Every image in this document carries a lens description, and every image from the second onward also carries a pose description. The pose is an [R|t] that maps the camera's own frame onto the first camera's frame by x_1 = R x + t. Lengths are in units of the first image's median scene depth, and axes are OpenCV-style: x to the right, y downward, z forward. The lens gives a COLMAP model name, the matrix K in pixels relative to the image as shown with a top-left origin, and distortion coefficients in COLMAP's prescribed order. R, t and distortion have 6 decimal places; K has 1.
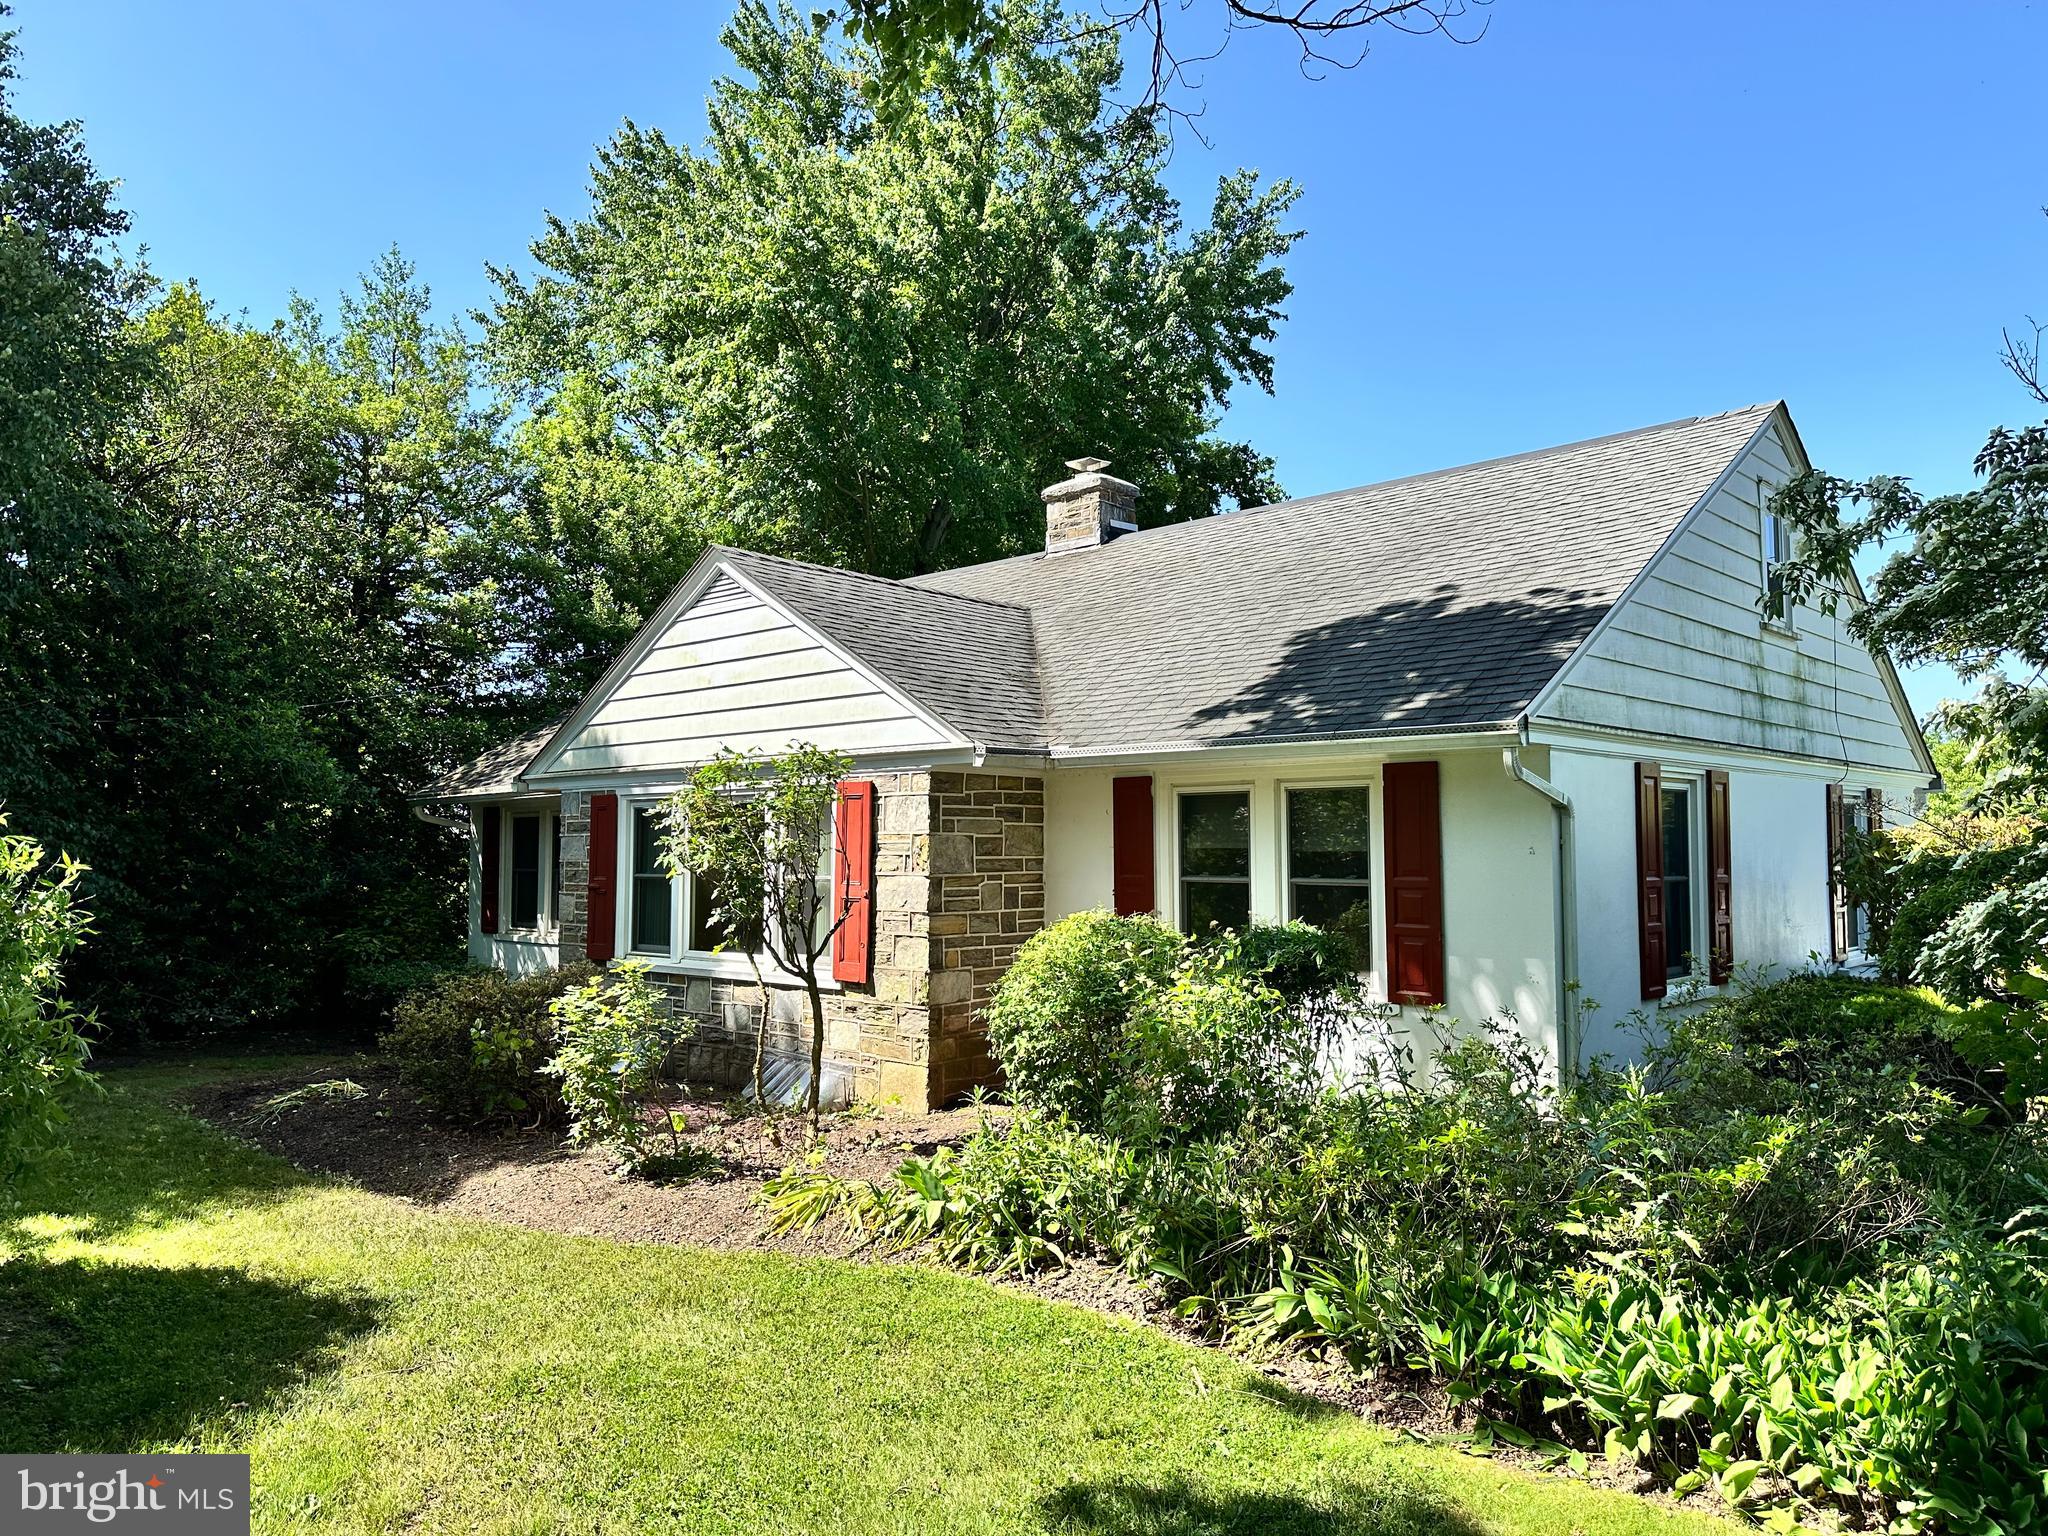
lens RADIAL K [[1438.9, 0, 1027.6], [0, 1438.9, 769.4], [0, 0, 1]] dist [0.012536, -0.007362]
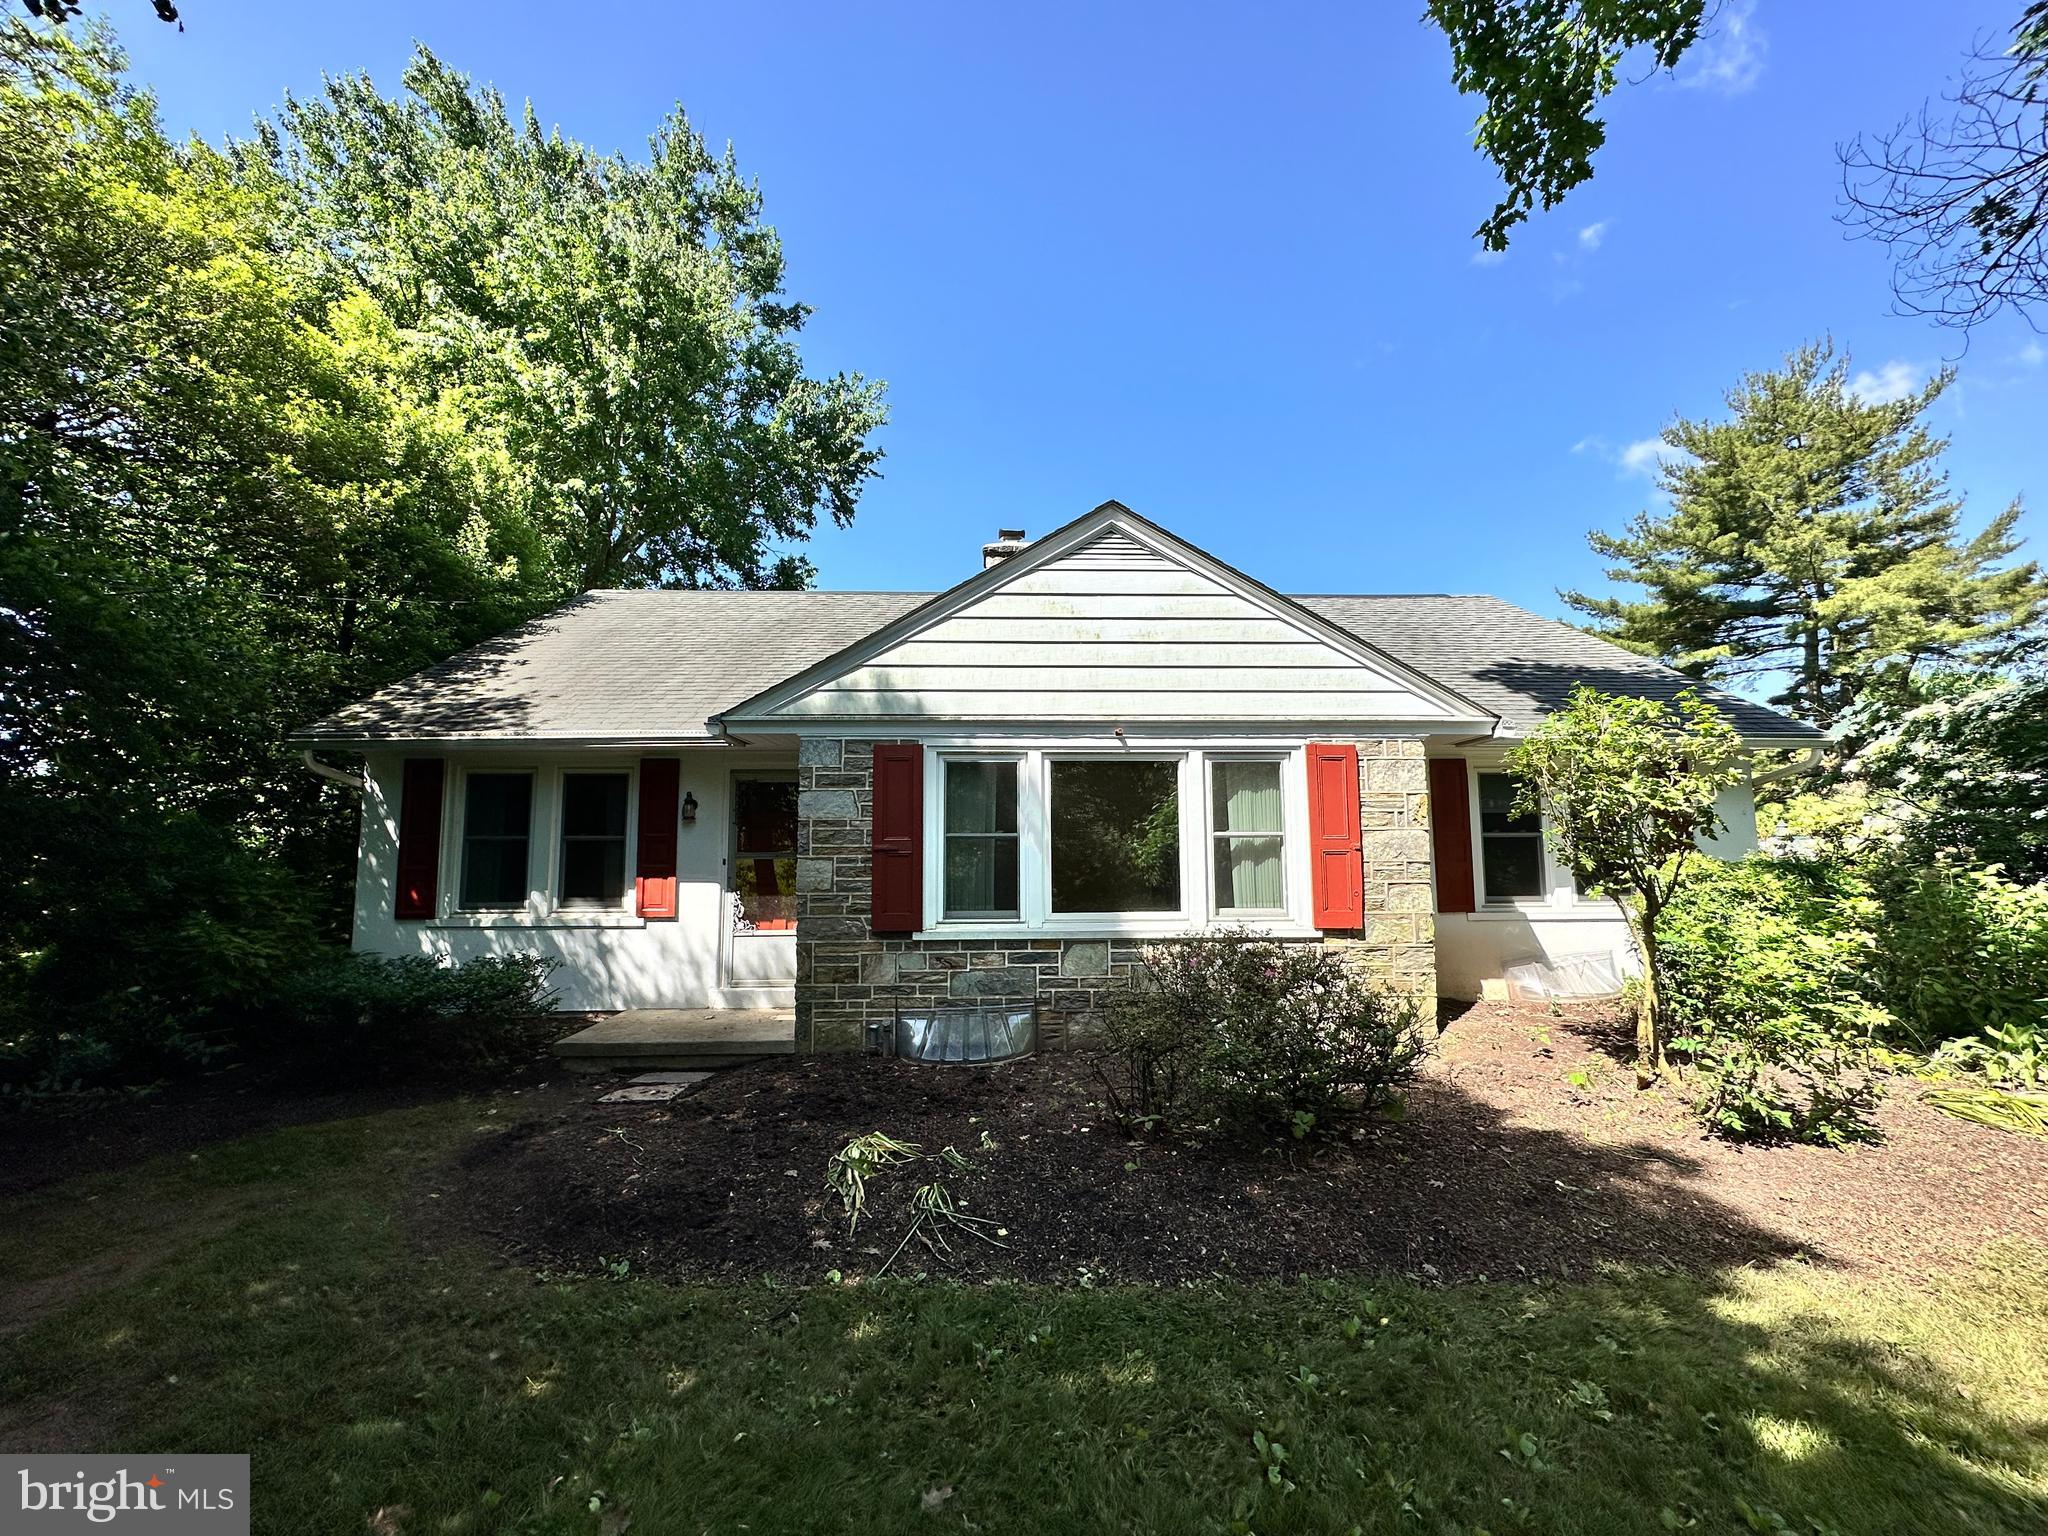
lens RADIAL K [[824.2, 0, 1023.5], [0, 824.2, 768.0], [0, 0, 1]] dist [-0.003334, -0.000616]
pose [[0.717038, 0.068156, 0.693693, -0.615473], [-0.039158, 0.997575, -0.057538, 0.060889], [-0.695933, 0.014093, 0.717969, 0.606442]]
